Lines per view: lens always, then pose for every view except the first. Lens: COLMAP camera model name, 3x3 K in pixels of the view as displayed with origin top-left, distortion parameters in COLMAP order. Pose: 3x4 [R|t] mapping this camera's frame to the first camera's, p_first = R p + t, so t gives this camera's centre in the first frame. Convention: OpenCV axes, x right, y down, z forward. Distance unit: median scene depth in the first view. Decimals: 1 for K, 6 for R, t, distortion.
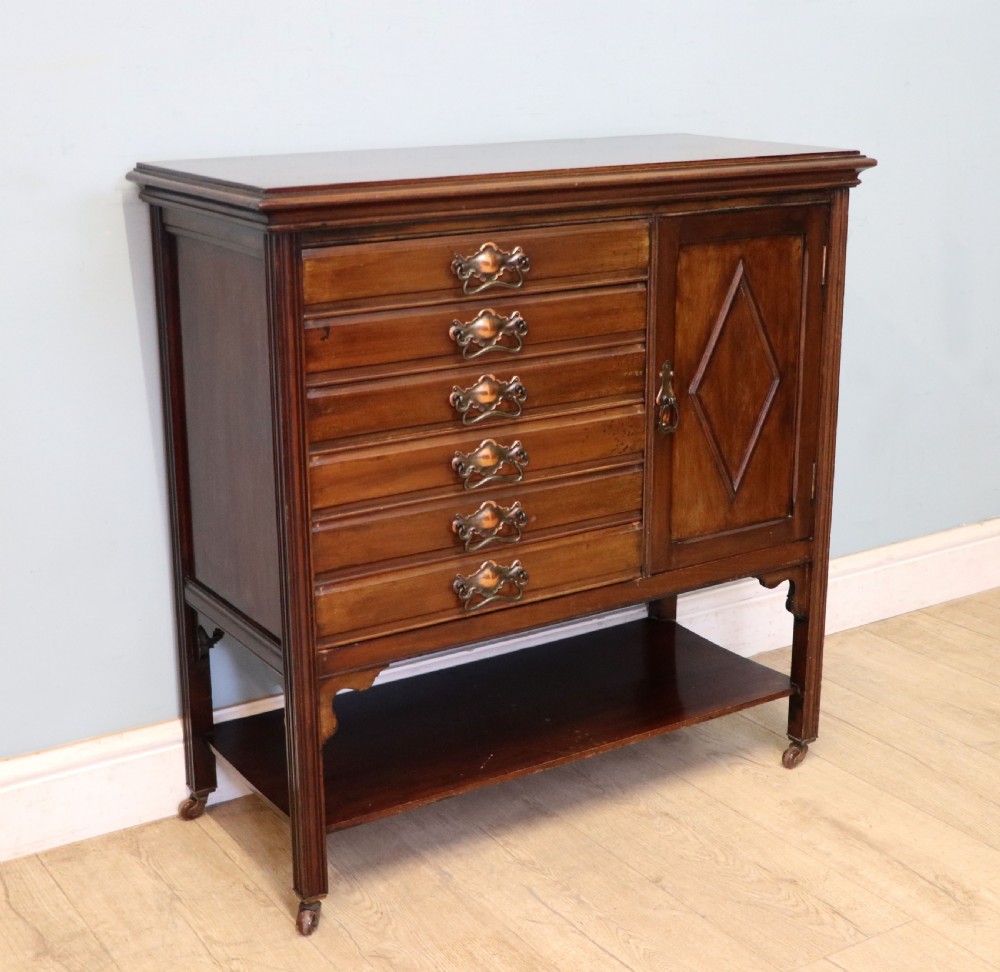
lens RADIAL K [[1583.0, 0, 522.7], [0, 1583.0, 491.3], [0, 0, 1]] dist [-0.042453, 0.000000]
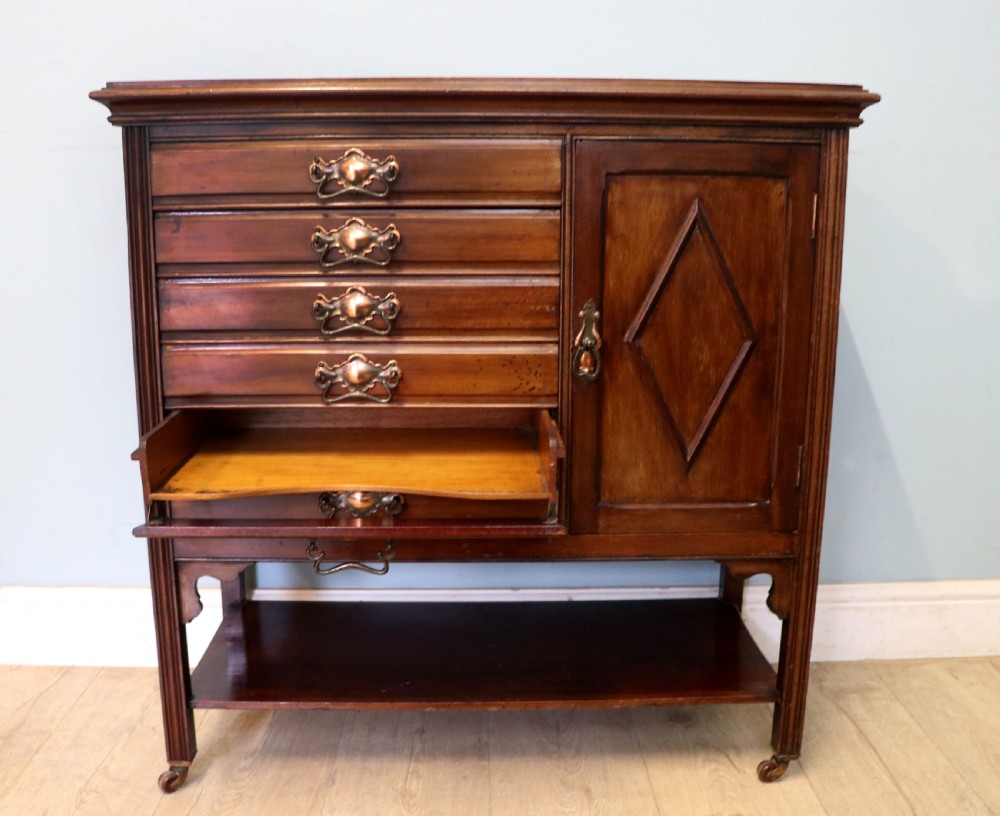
lens RADIAL K [[1018.5, 0, 492.5], [0, 1018.5, 429.3], [0, 0, 1]] dist [-0.132602, 0.000000]
pose [[0.853467, 0.120890, -0.506931, 0.347740], [-0.154008, 0.987785, -0.023726, 0.013945], [0.497871, 0.098320, 0.861660, 0.470444]]
